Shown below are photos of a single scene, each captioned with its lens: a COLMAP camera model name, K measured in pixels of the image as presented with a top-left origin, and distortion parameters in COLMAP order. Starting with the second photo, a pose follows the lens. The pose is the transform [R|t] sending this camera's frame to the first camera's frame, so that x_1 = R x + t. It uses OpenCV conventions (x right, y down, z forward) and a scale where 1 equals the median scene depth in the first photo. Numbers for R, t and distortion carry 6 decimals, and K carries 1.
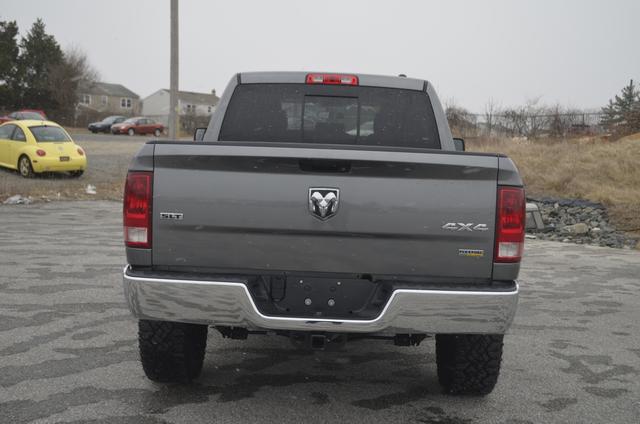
lens RADIAL K [[851.3, 0, 304.7], [0, 851.3, 211.6], [0, 0, 1]] dist [0.006629, -0.028288]
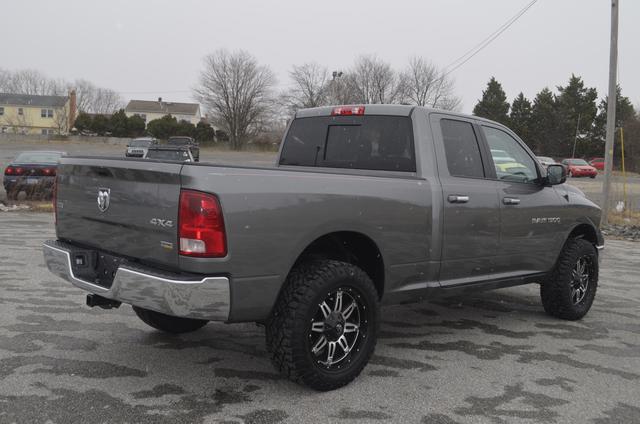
lens RADIAL K [[690.2, 0, 320.0], [0, 690.2, 212.0], [0, 0, 1]] dist [-0.096901, 0.001307]
pose [[0.721795, 0.044911, -0.690649, 0.585672], [-0.074869, 0.997103, -0.013406, -0.000429], [0.688046, 0.061385, 0.723066, 0.260544]]
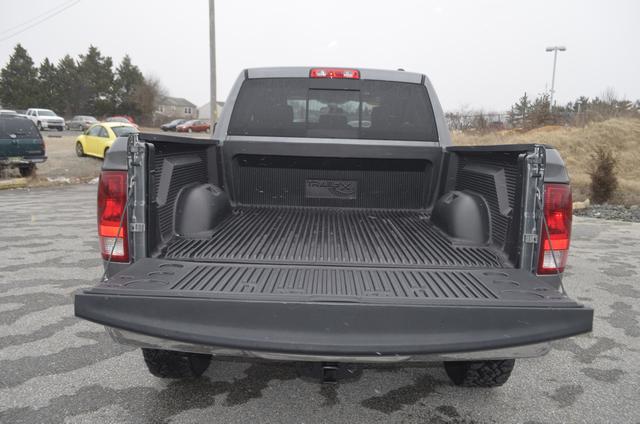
lens RADIAL K [[558.3, 0, 320.0], [0, 558.3, 212.0], [0, 0, 1]] dist [-0.072357, -0.000415]
pose [[0.999717, -0.013449, 0.019612, -0.001534], [0.012356, 0.998420, 0.054820, -0.019994], [-0.020318, -0.054562, 0.998304, 0.270440]]
